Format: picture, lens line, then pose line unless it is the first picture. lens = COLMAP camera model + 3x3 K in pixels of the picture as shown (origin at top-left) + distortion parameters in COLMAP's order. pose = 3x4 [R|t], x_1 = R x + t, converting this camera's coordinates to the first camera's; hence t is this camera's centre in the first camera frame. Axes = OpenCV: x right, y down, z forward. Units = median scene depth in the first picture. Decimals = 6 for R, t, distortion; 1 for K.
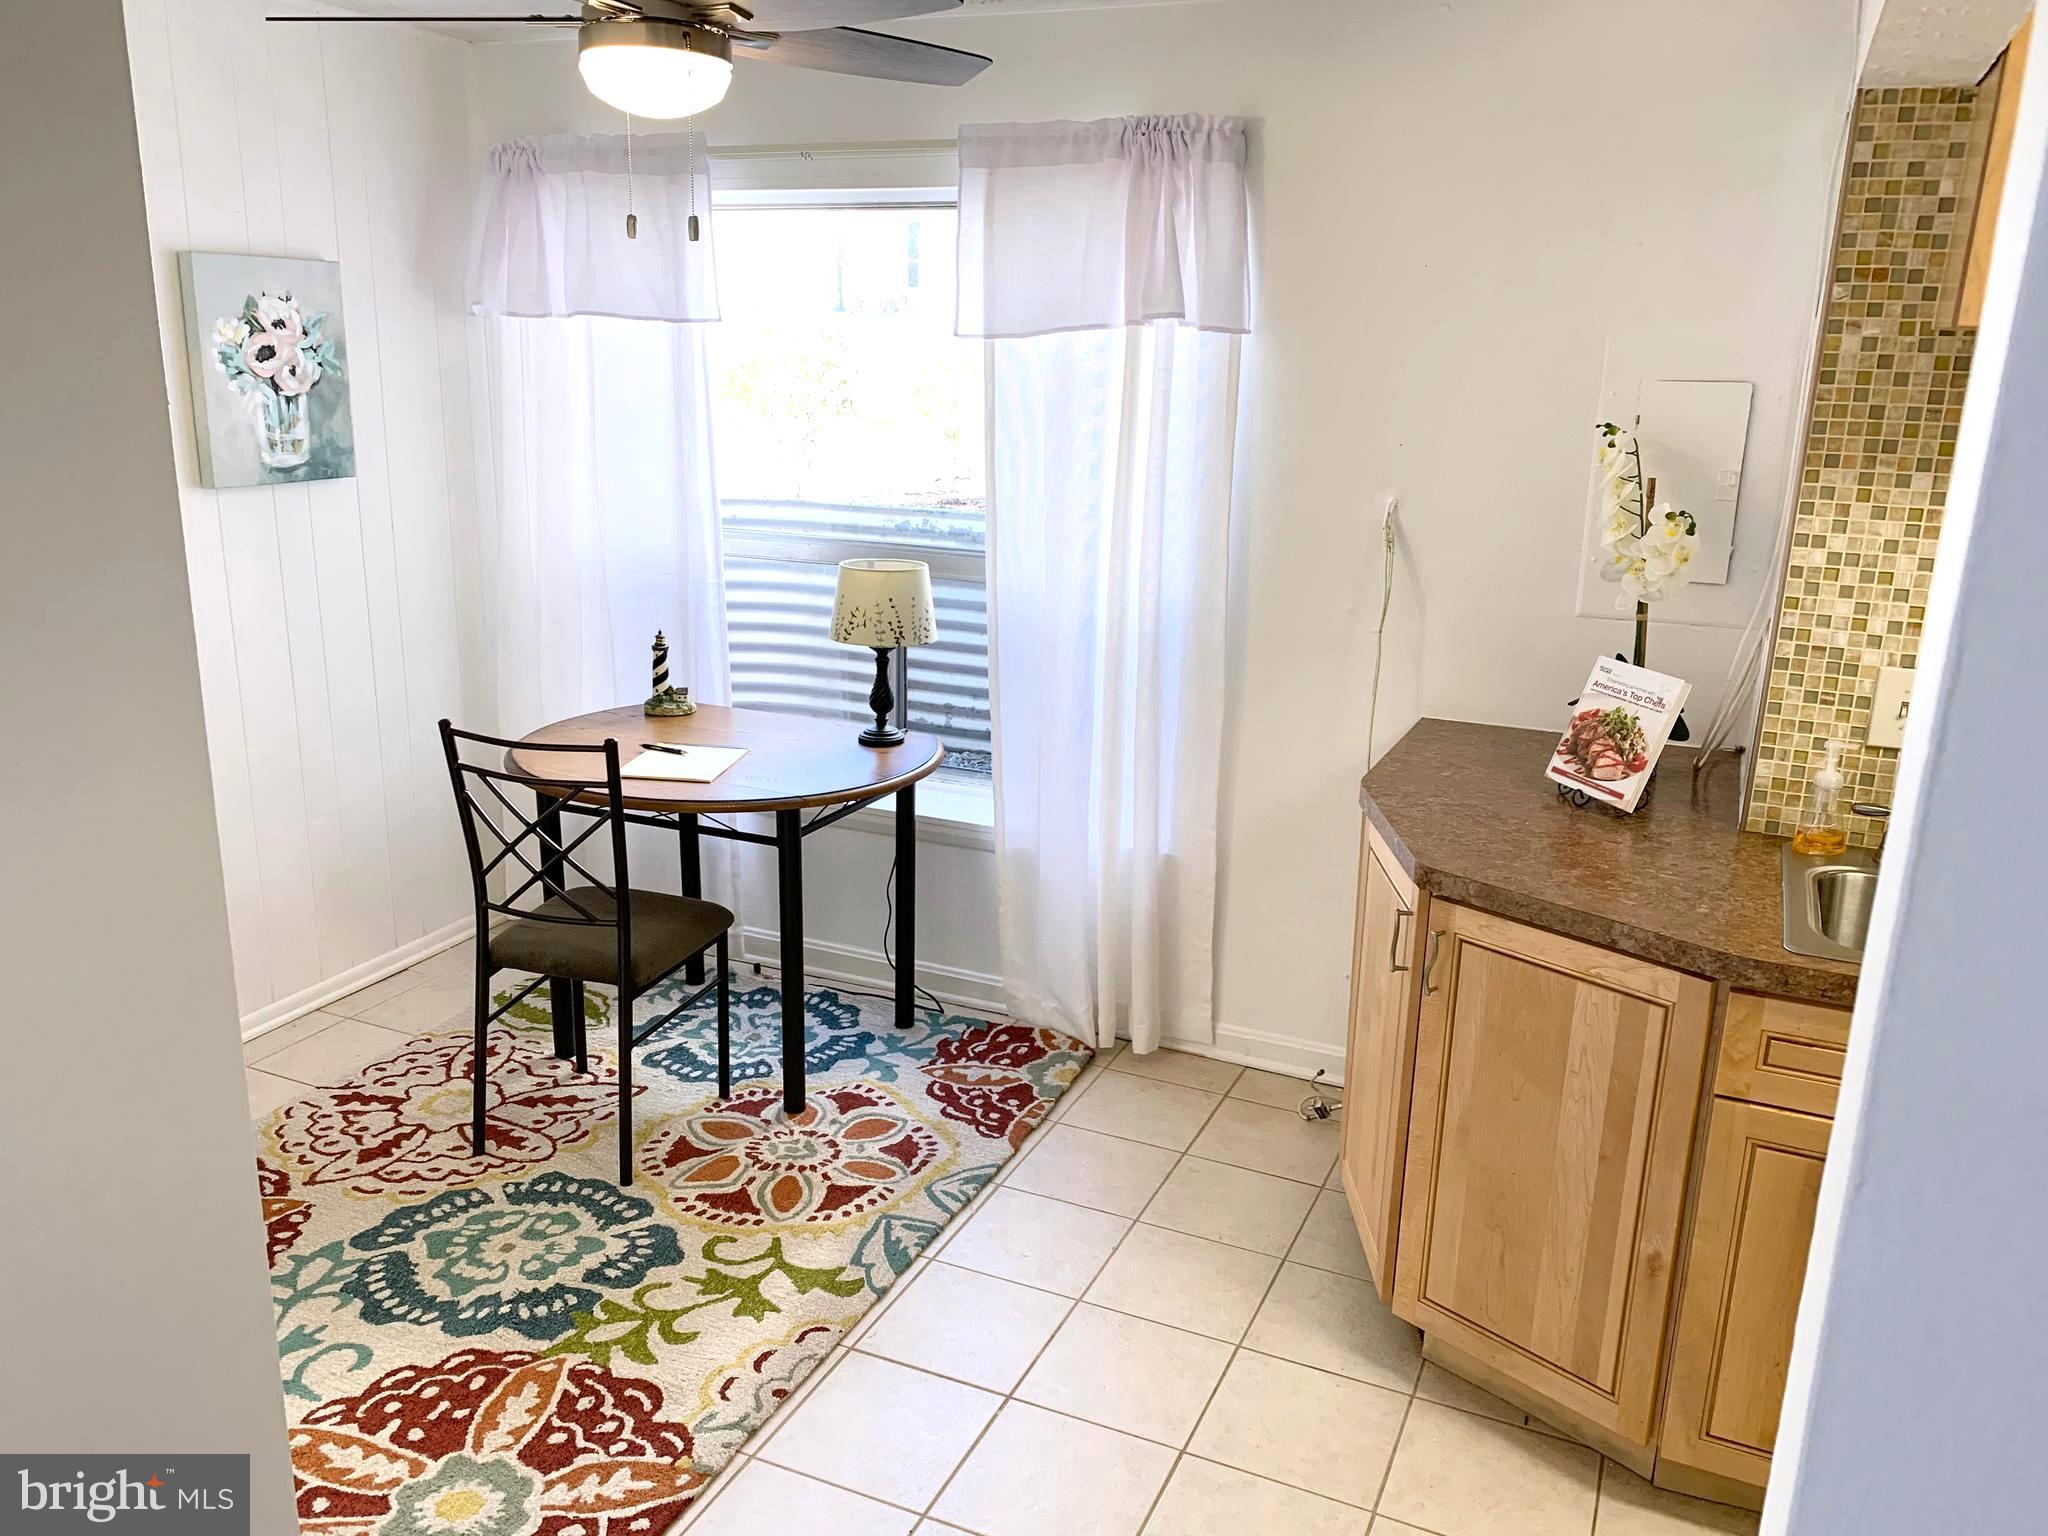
lens RADIAL K [[1578.7, 0, 1025.4], [0, 1578.7, 769.5], [0, 0, 1]] dist [0.042479, -0.033585]
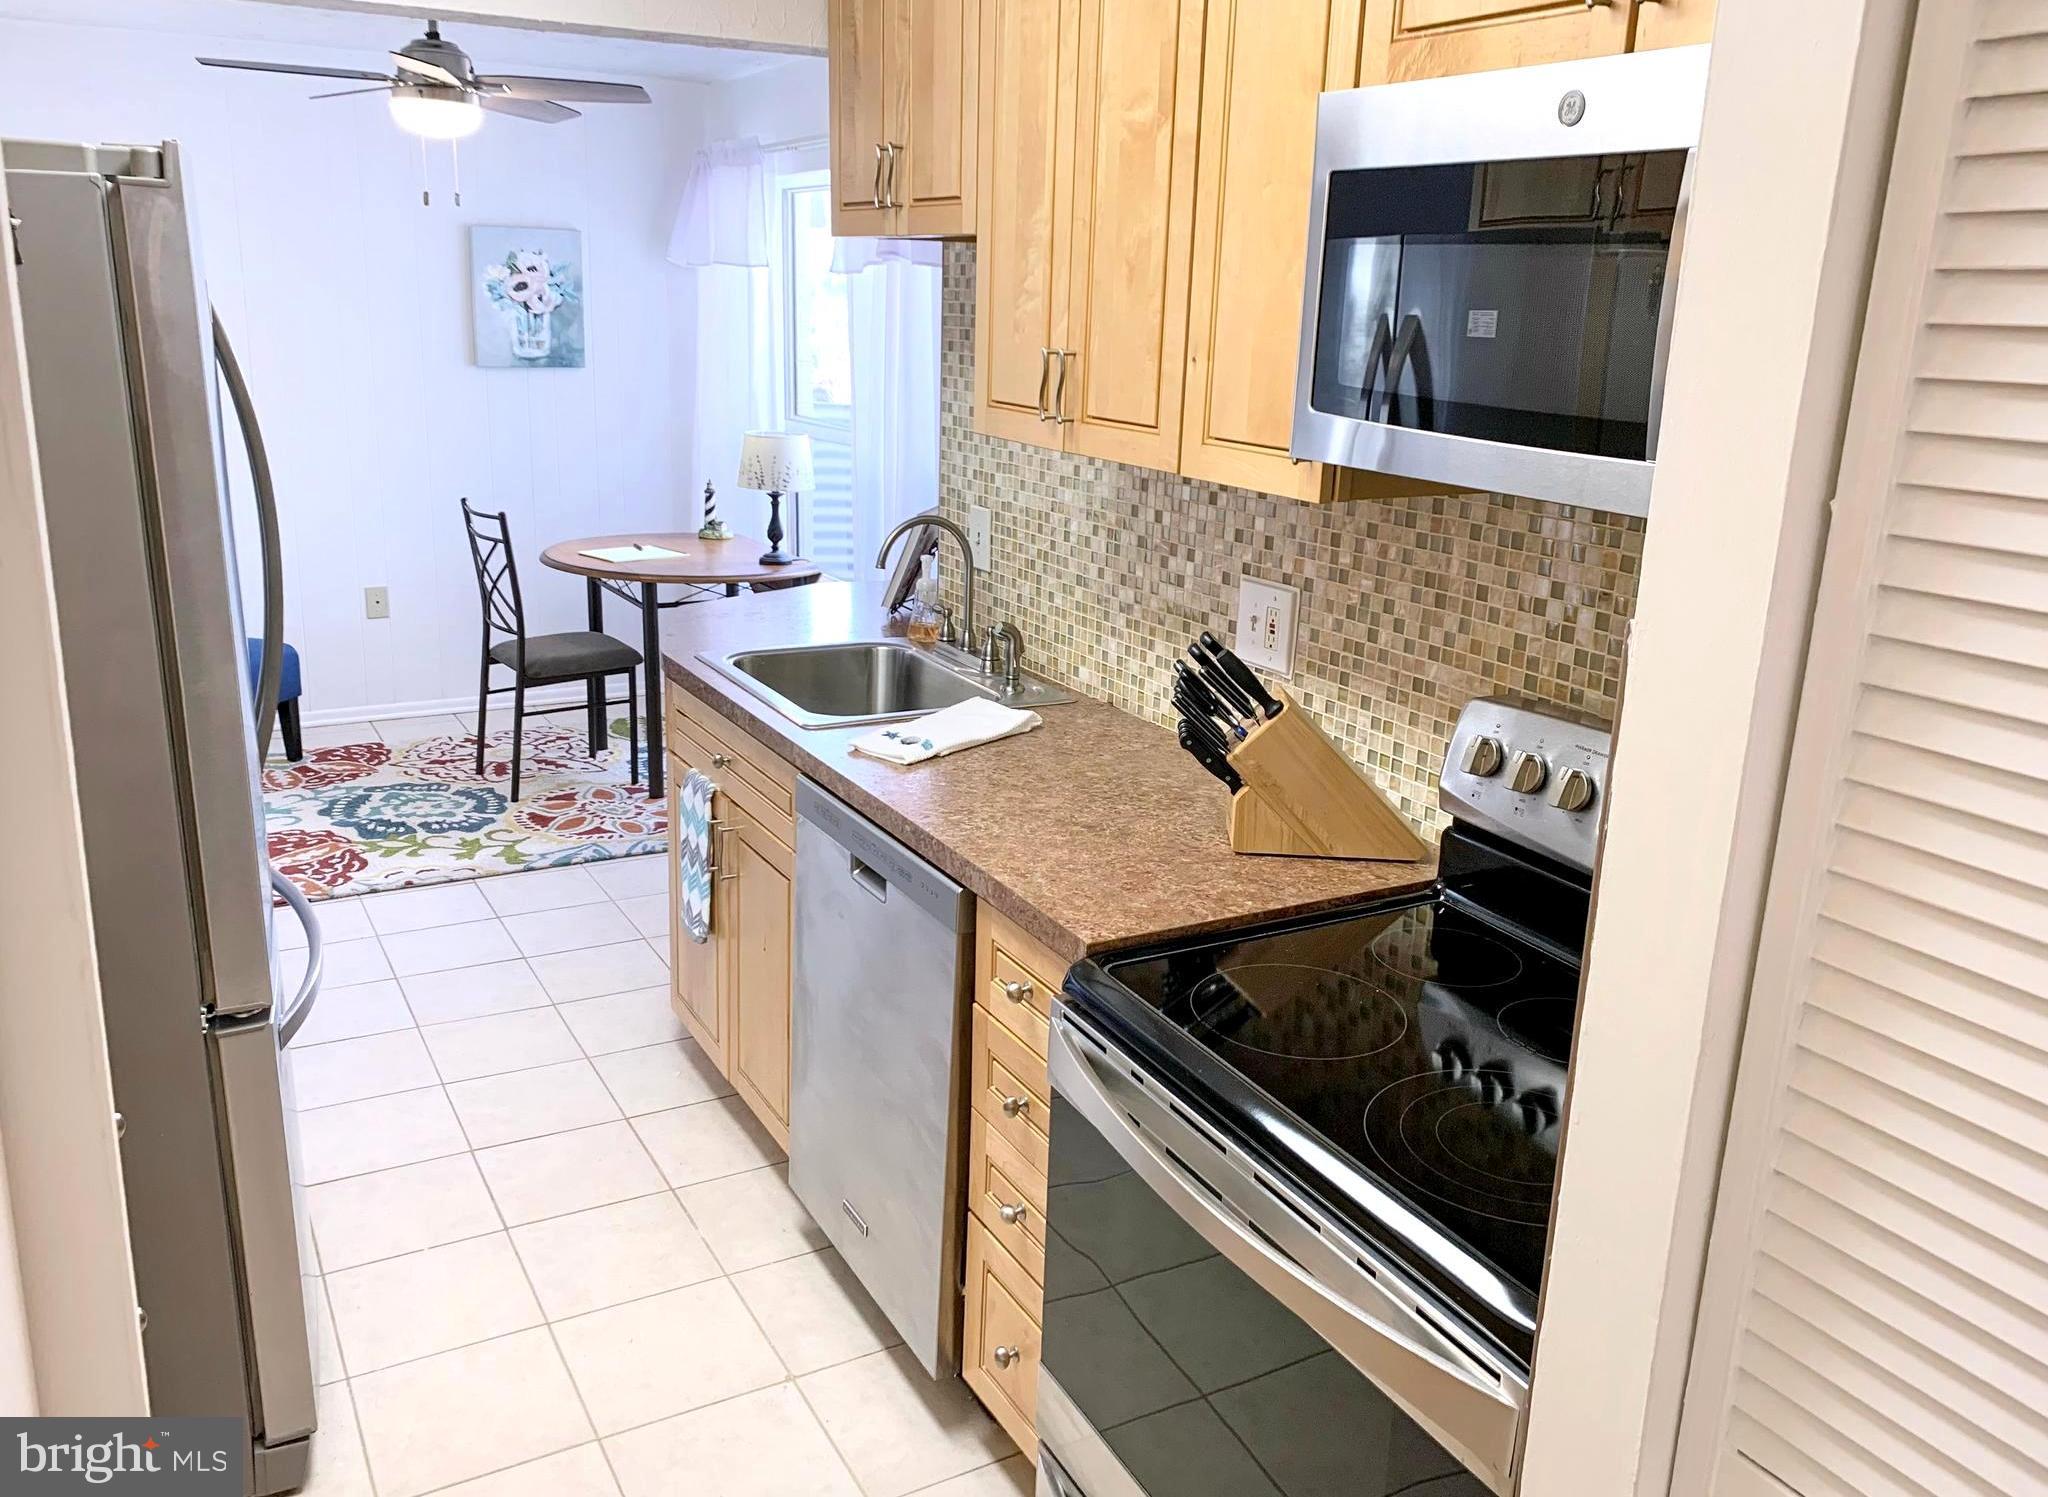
lens RADIAL K [[1641.2, 0, 1043.6], [0, 1641.2, 731.1], [0, 0, 1]] dist [0.013980, -0.032889]
pose [[0.806894, 0.153871, -0.570303, 0.999015], [-0.169787, 0.985149, 0.025576, 0.054848], [0.565769, 0.076193, 0.821036, -0.047741]]
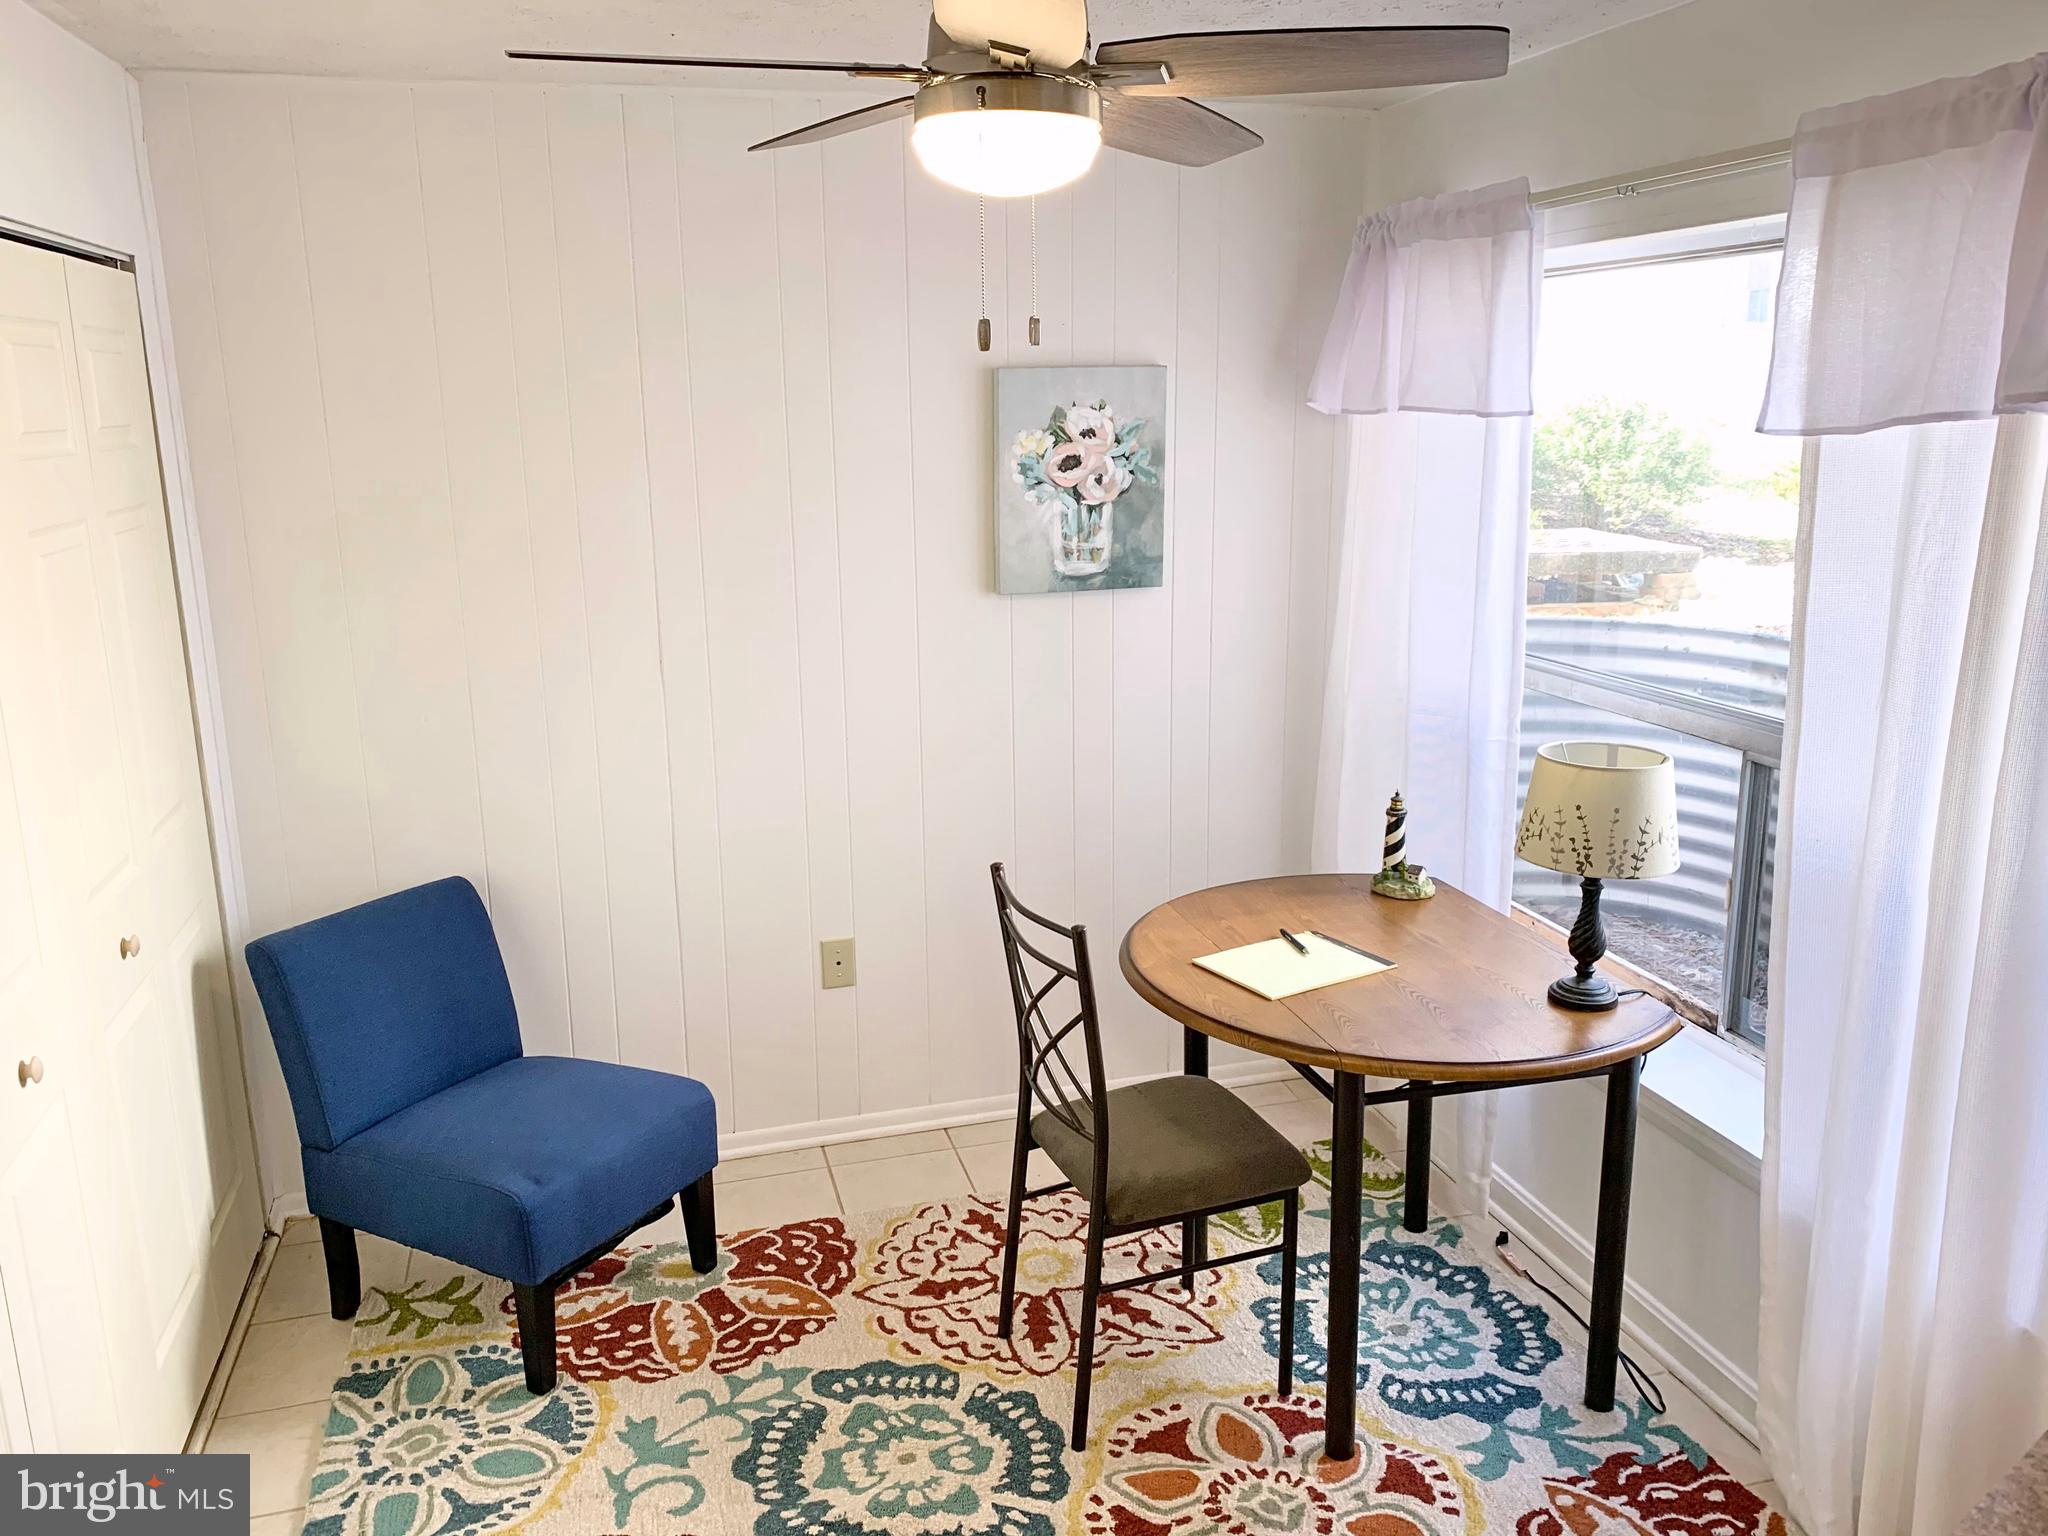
lens RADIAL K [[1578.7, 0, 1013.4], [0, 1578.7, 742.5], [0, 0, 1]] dist [0.042479, -0.033585]
pose [[0.630872, 0.135647, -0.763938, 0.287989], [-0.176528, 0.983871, 0.028918, -0.111556], [0.755538, 0.116613, 0.644642, 0.355492]]
